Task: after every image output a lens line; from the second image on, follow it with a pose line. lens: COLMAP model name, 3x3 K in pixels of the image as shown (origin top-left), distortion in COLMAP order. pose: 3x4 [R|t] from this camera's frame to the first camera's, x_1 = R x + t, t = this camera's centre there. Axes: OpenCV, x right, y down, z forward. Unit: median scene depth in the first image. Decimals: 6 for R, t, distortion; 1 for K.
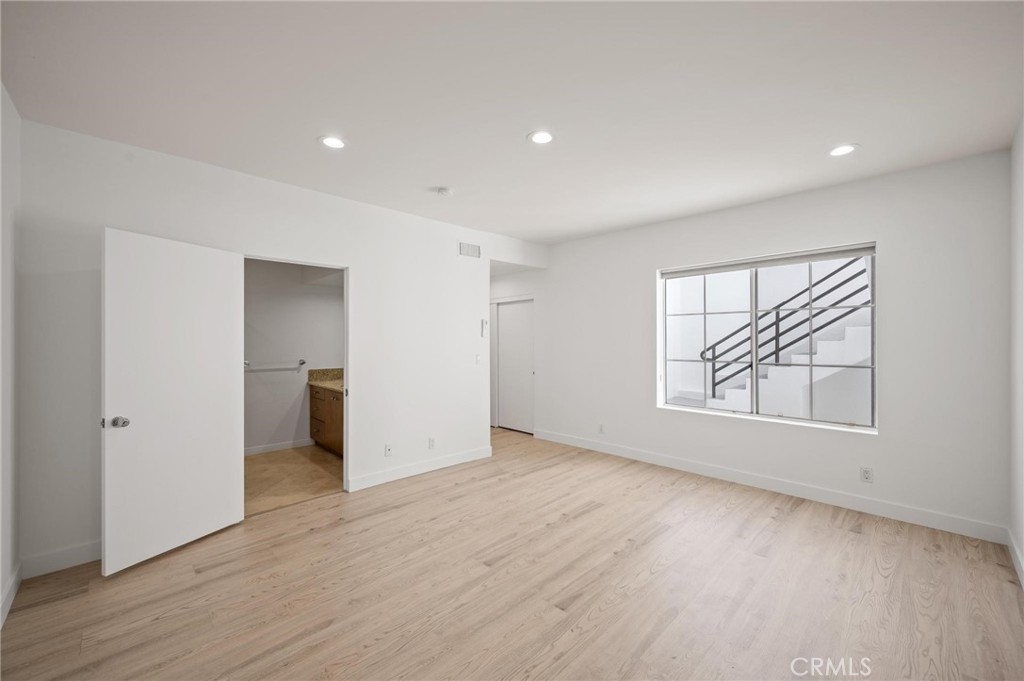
lens RADIAL K [[407.0, 0, 512.3], [0, 407.0, 339.1], [0, 0, 1]] dist [-0.013979, 0.000016]
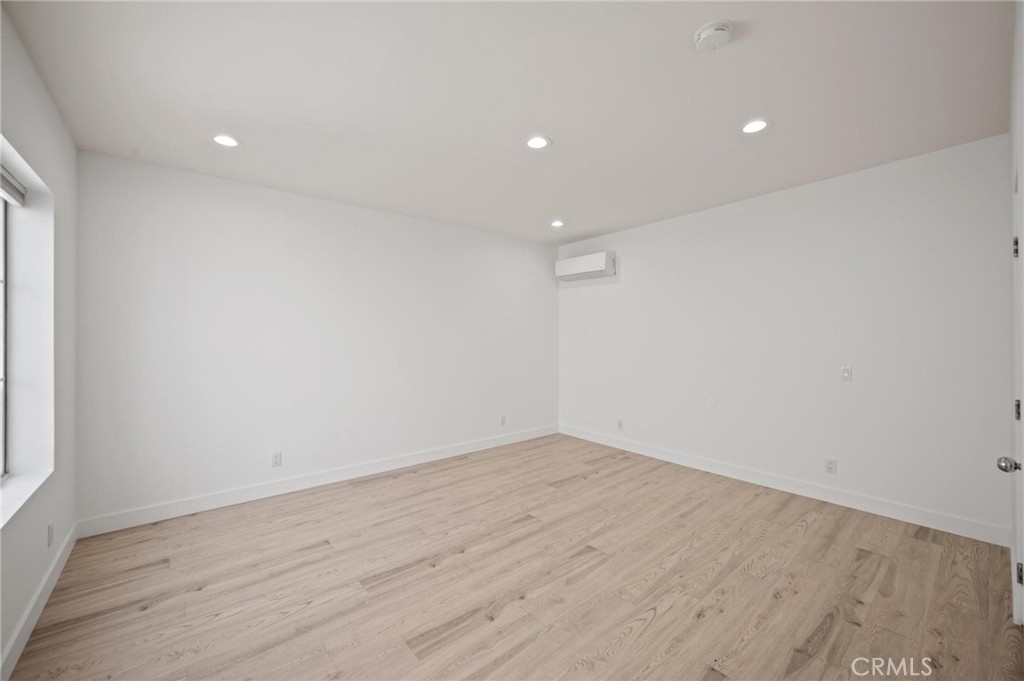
lens RADIAL K [[407.0, 0, 510.3], [0, 407.0, 338.6], [0, 0, 1]] dist [-0.013979, 0.000016]
pose [[-0.997016, 0.005621, 0.076992, 0.056802], [0.006450, 0.999924, 0.010521, 0.002163], [-0.076927, 0.010986, -0.996976, 1.840494]]
